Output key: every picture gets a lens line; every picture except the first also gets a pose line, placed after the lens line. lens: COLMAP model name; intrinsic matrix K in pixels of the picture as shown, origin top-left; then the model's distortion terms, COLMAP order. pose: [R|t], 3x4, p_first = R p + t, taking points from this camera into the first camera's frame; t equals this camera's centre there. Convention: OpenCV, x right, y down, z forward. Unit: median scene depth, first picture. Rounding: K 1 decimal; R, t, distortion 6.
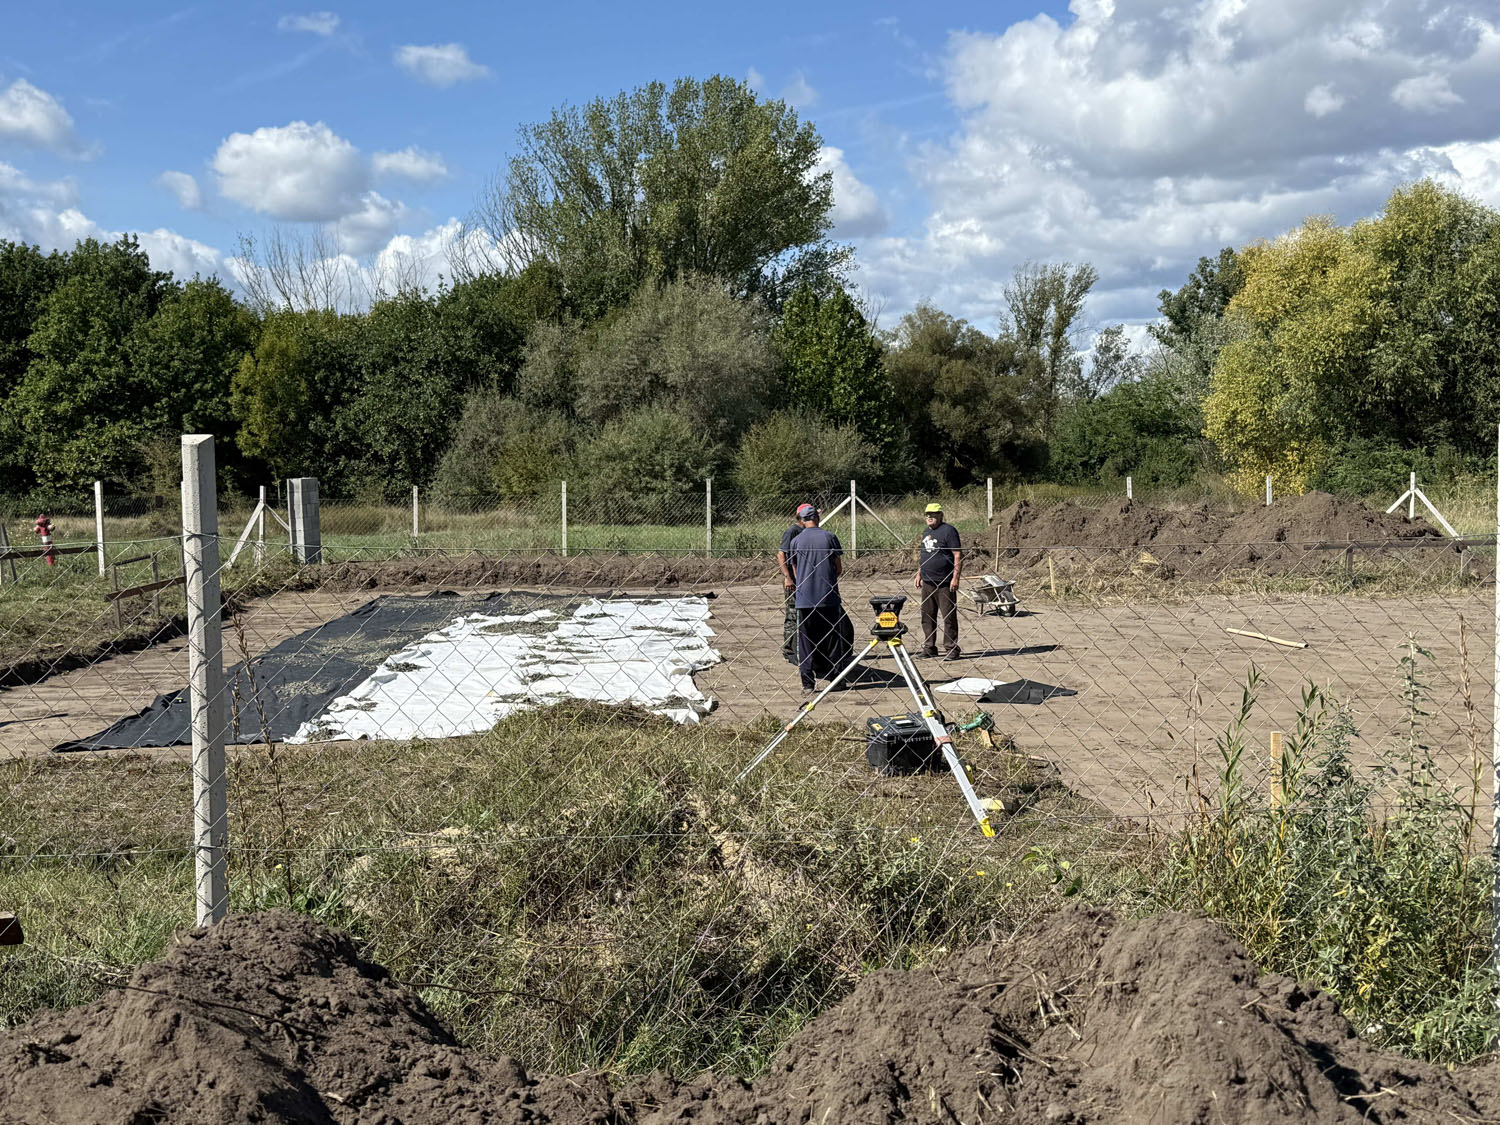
lens RADIAL K [[1873.3, 0, 814.8], [0, 1873.3, 598.9], [0, 0, 1]] dist [0.158700, -0.286060]
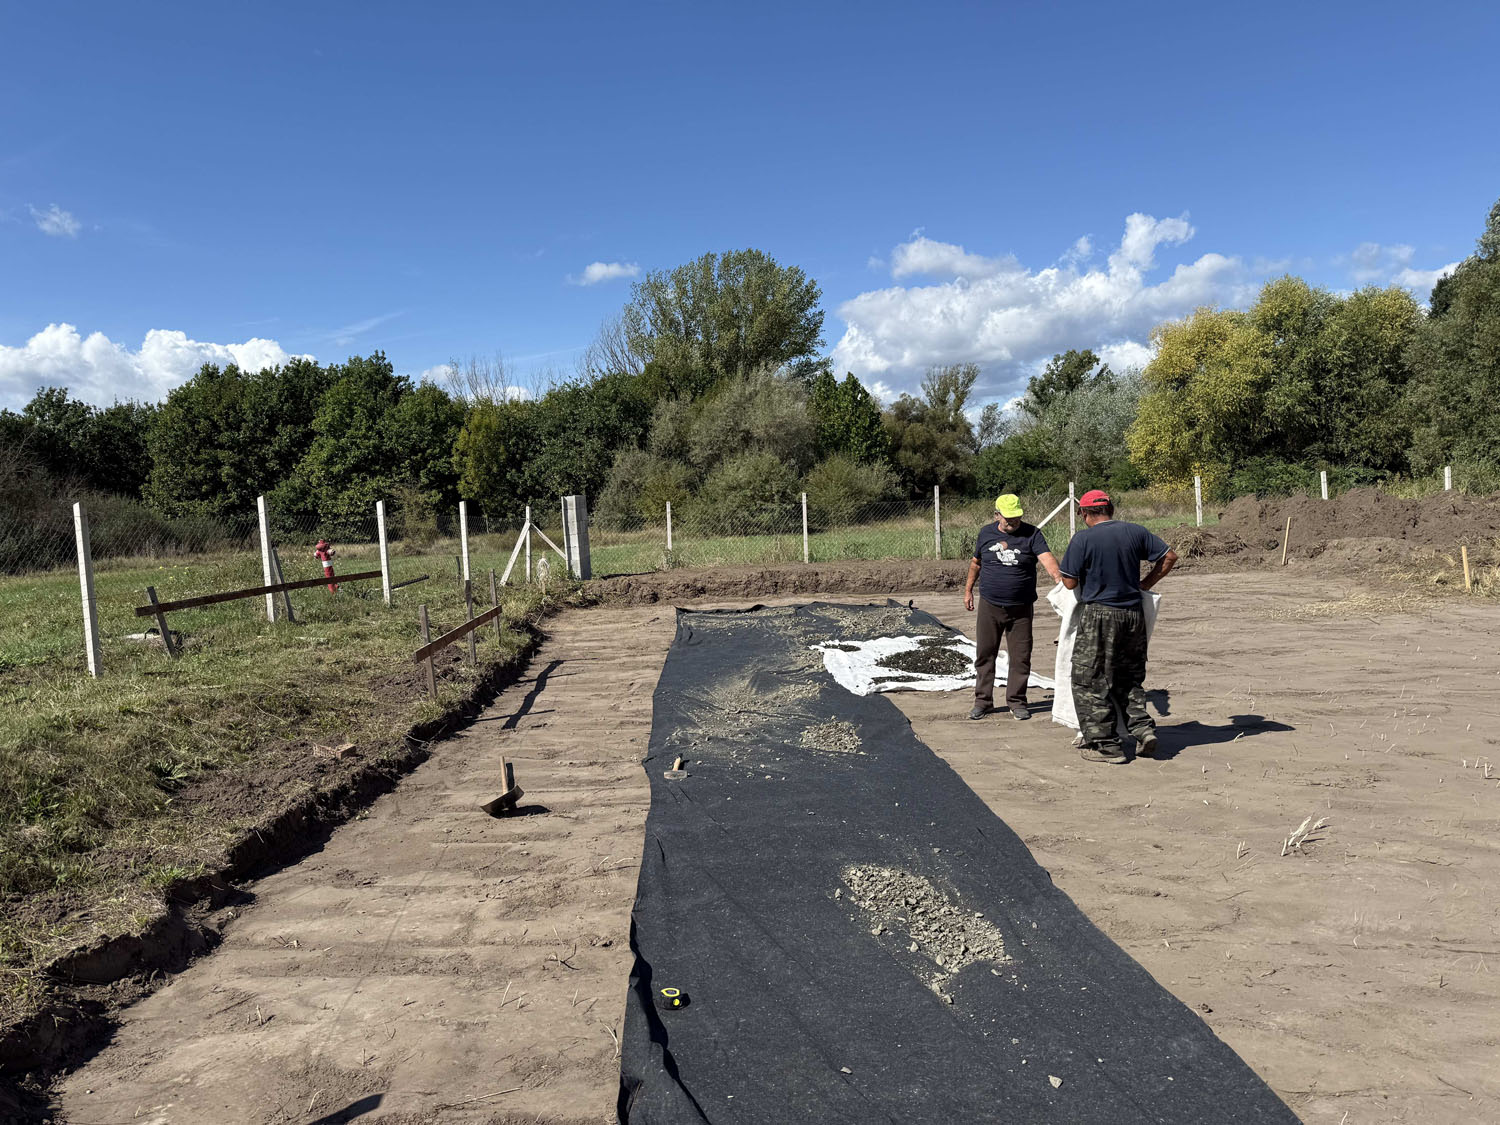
lens RADIAL K [[1067.4, 0, 753.7], [0, 1067.4, 559.6], [0, 0, 1]] dist [0.180168, -0.339373]
pose [[0.999402, -0.032837, -0.010797, -0.071248], [0.032646, 0.999315, -0.017421, -0.006717], [0.011361, 0.017058, 0.999790, 0.177965]]
